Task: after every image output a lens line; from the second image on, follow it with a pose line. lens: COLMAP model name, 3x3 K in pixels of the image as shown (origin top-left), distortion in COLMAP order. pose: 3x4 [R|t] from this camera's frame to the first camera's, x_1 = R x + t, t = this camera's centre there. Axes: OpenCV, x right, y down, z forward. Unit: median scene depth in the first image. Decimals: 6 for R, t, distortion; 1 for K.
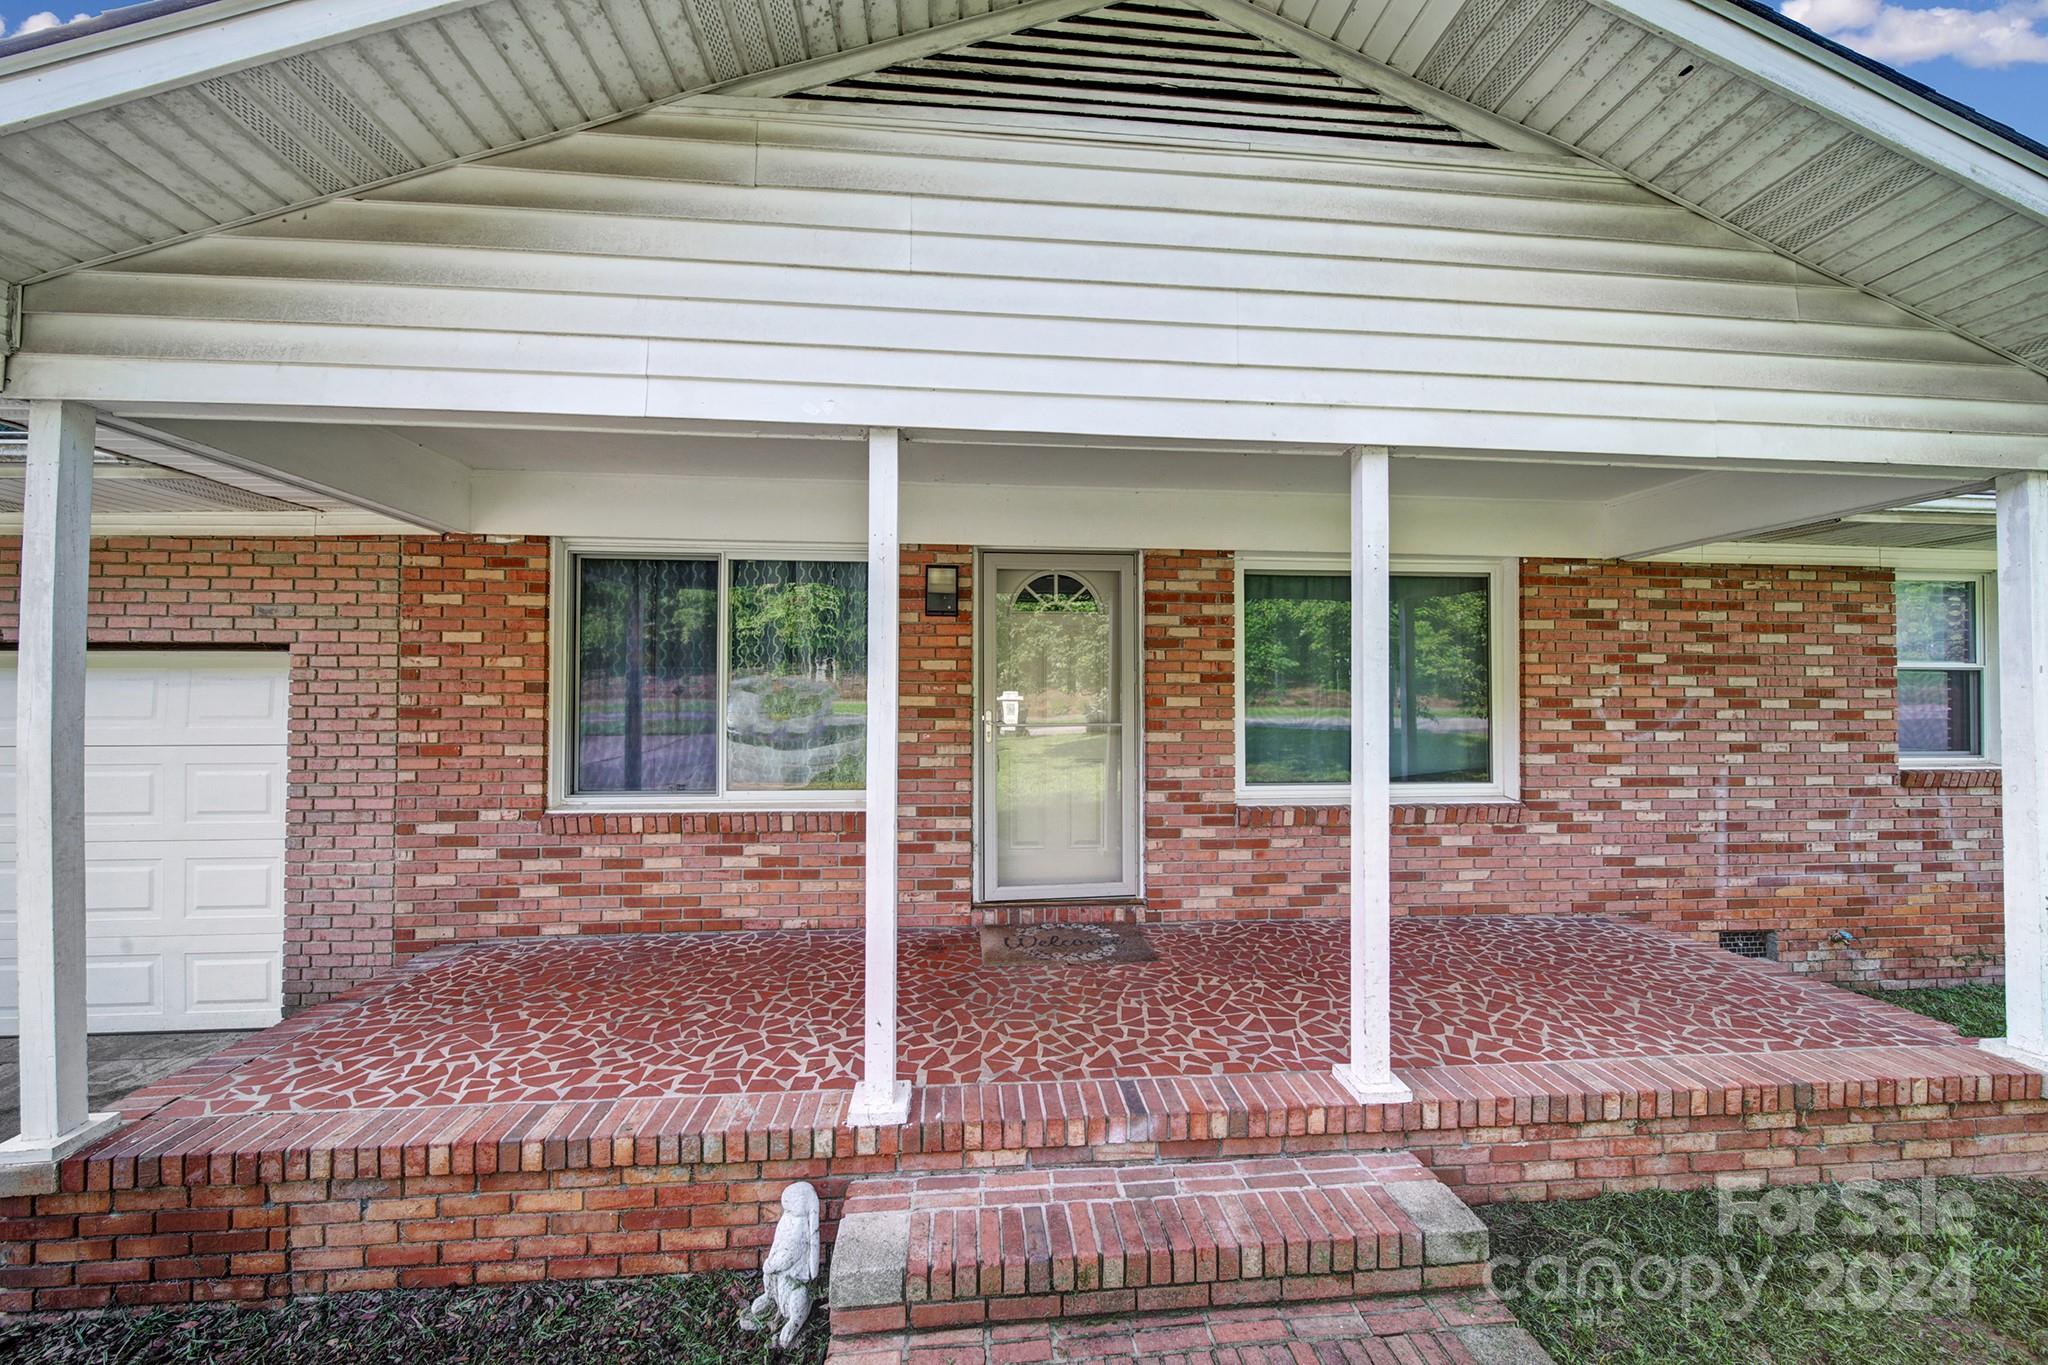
lens RADIAL K [[704.1, 0, 1024.0], [0, 704.1, 682.5], [0, 0, 1]] dist [0.000226, -0.000157]
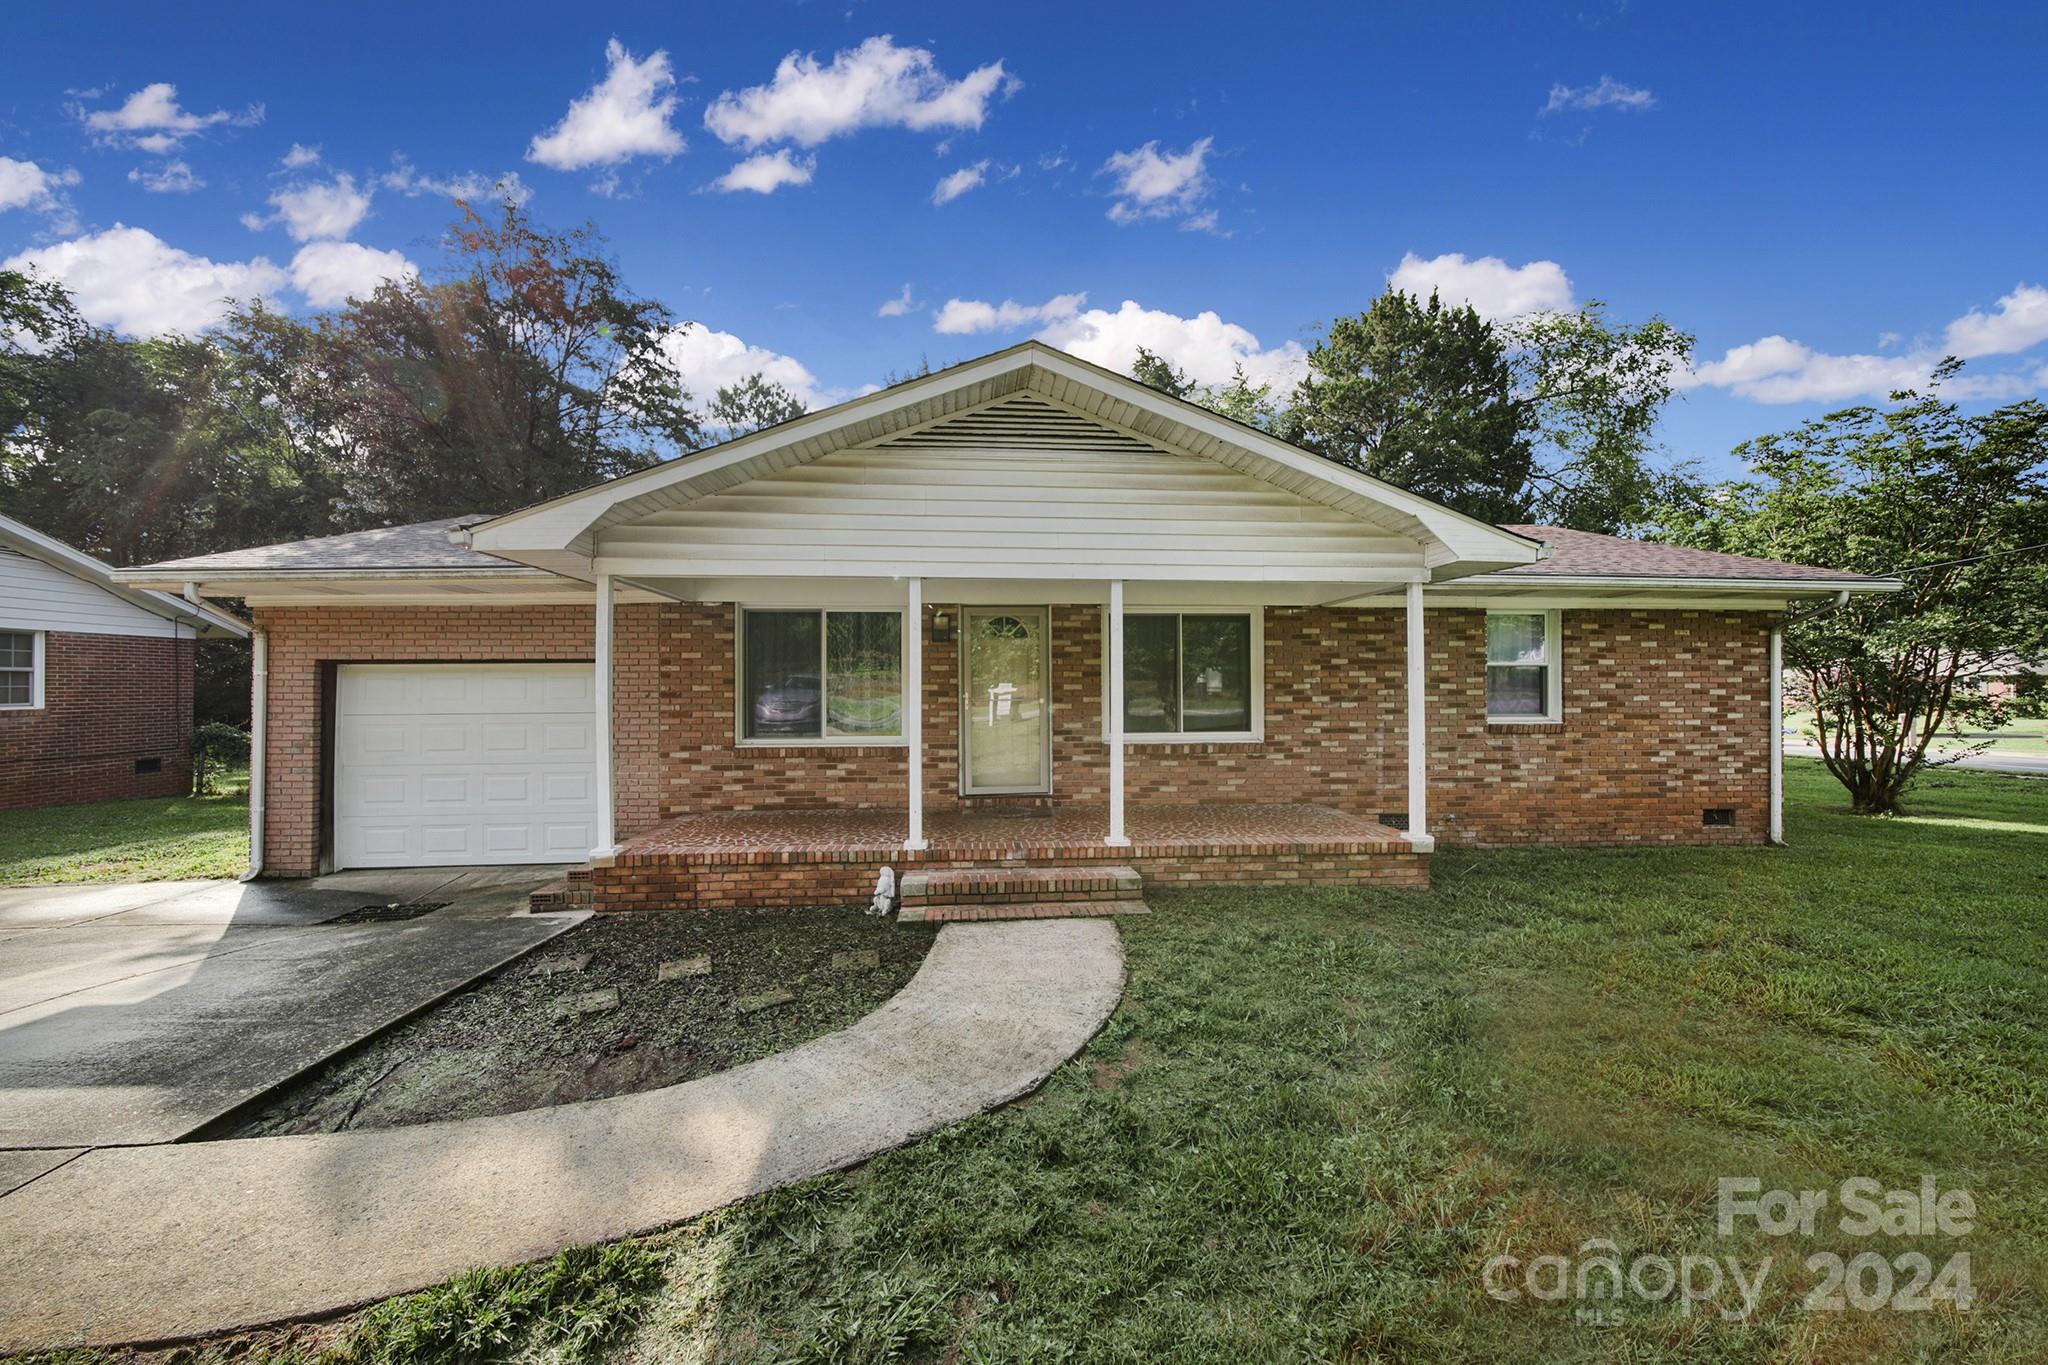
lens RADIAL K [[704.1, 0, 1024.0], [0, 704.1, 682.5], [0, 0, 1]] dist [0.000226, -0.000157]
pose [[0.999920, -0.006297, -0.010971, 0.125186], [0.006392, 0.999943, 0.008606, -0.001081], [0.010917, -0.008676, 0.999903, -0.882585]]
